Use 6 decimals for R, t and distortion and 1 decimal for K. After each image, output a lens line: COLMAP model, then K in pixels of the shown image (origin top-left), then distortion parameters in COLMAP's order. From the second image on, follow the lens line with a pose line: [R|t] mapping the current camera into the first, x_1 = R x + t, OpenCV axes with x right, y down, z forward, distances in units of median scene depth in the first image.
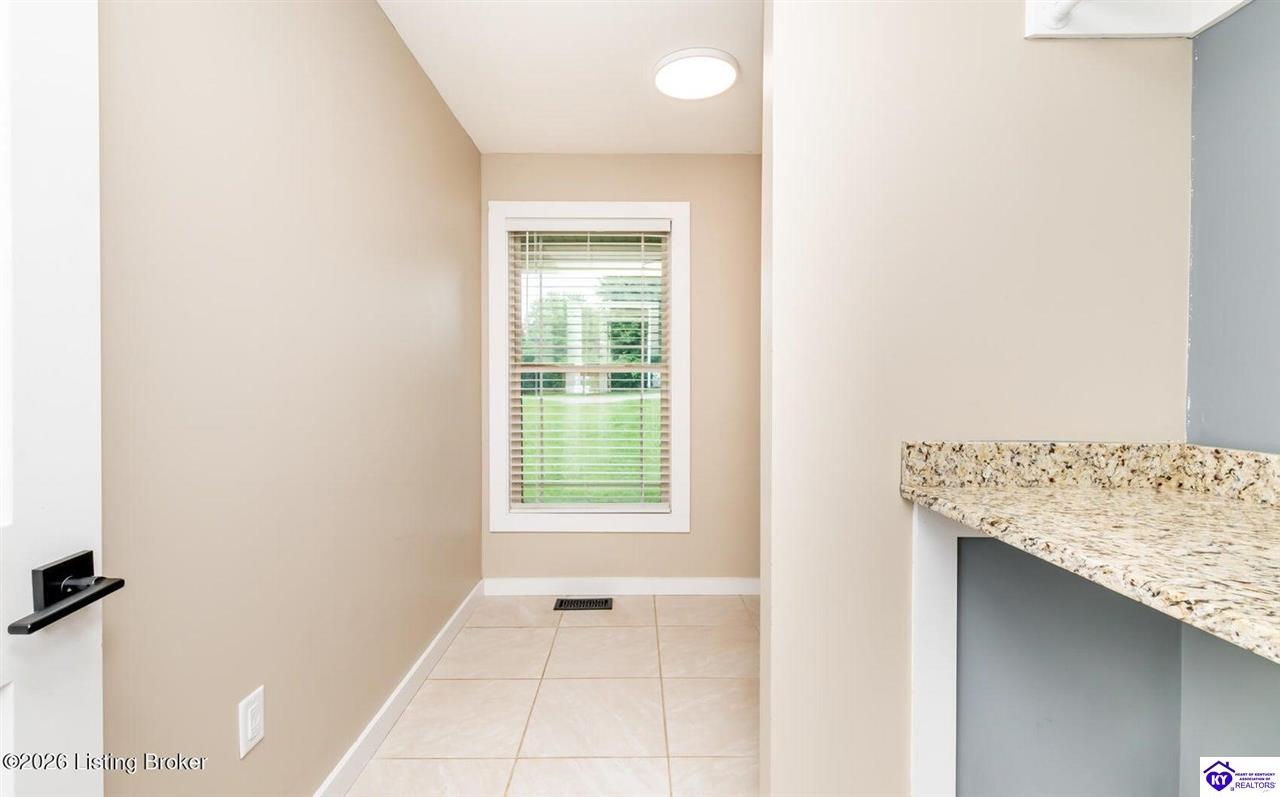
lens RADIAL K [[584.0, 0, 637.5], [0, 584.0, 390.8], [0, 0, 1]] dist [0.008920, -0.000235]
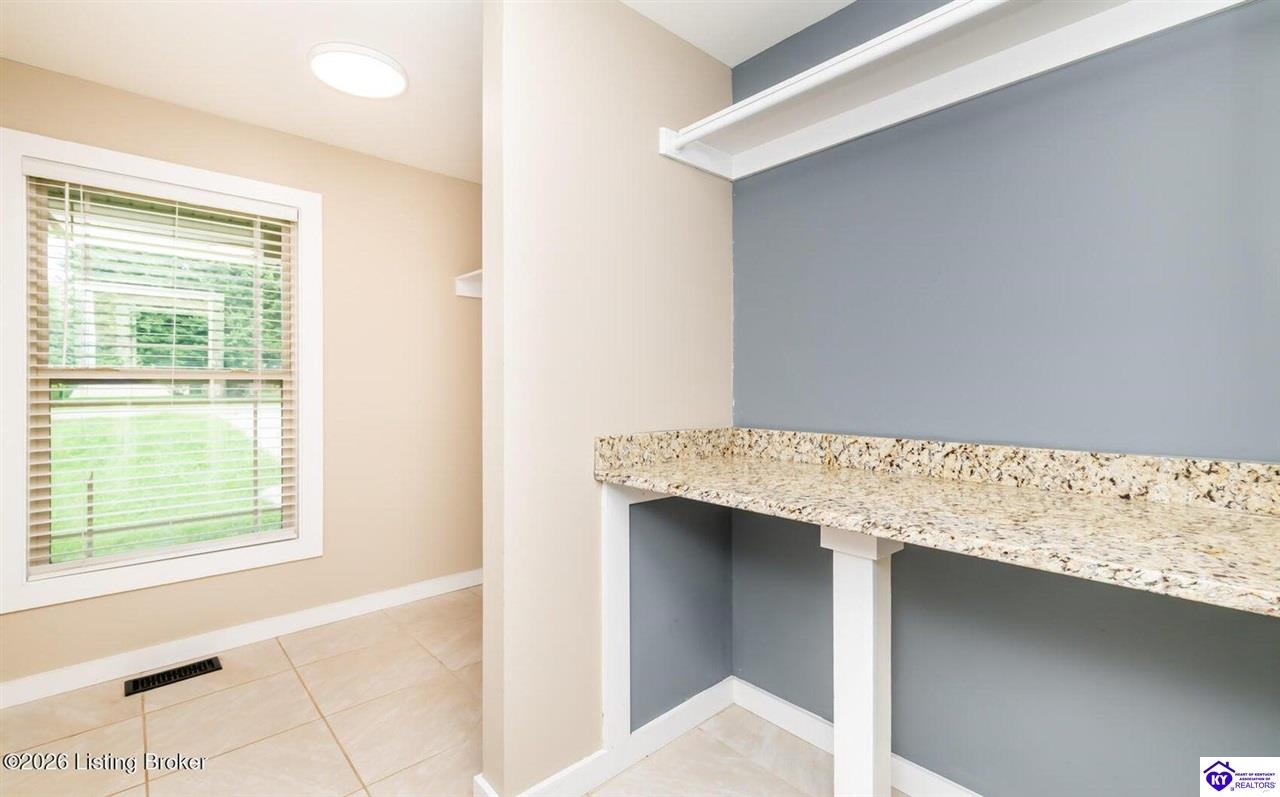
lens RADIAL K [[560.3, 0, 655.4], [0, 560.3, 389.0], [0, 0, 1]] dist [0.003789, 0.000109]
pose [[0.728846, -0.003309, 0.684669, -0.297765], [0.013740, 0.999858, -0.009795, -0.004311], [-0.684539, 0.016547, 0.728788, 0.008706]]
